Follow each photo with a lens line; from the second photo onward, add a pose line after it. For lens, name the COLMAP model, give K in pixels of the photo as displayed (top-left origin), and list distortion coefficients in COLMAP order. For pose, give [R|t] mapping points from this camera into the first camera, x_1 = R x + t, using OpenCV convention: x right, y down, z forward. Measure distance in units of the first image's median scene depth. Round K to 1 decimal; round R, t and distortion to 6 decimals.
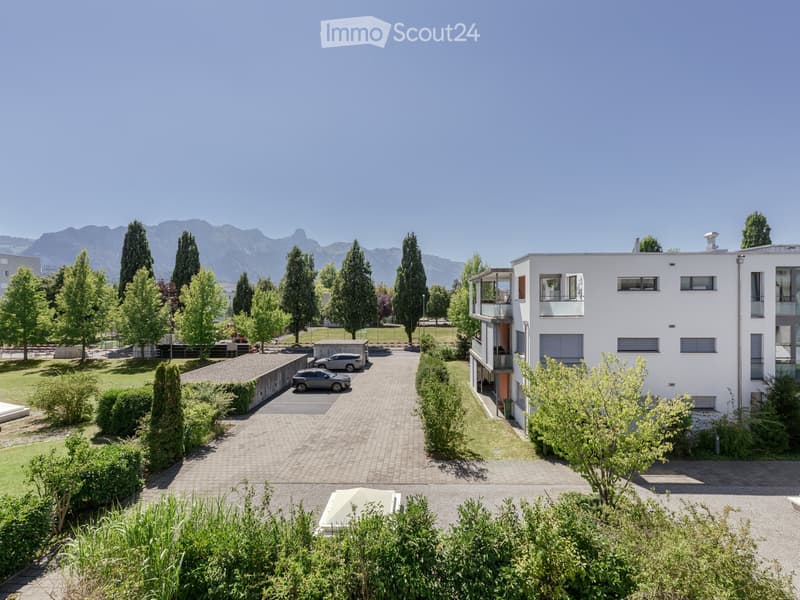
lens RADIAL K [[362.6, 0, 400.7], [0, 362.6, 301.9], [0, 0, 1]] dist [-0.001610, -0.000234]
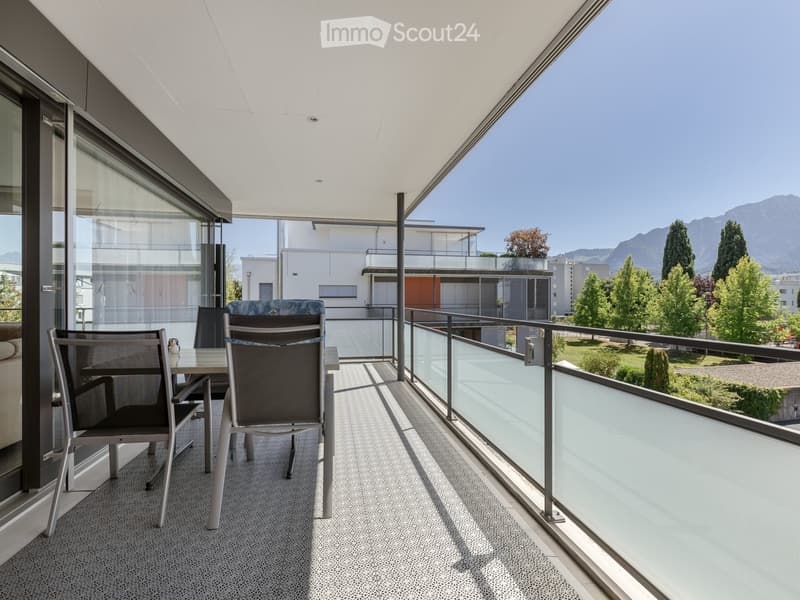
lens RADIAL K [[532.9, 0, 400.2], [0, 532.9, 302.1], [0, 0, 1]] dist [0.000539, -0.001487]
pose [[0.232498, -0.002480, -0.972594, 0.613290], [0.000871, 0.999997, -0.002342, 0.016817], [0.972597, -0.000303, 0.232499, -0.147924]]
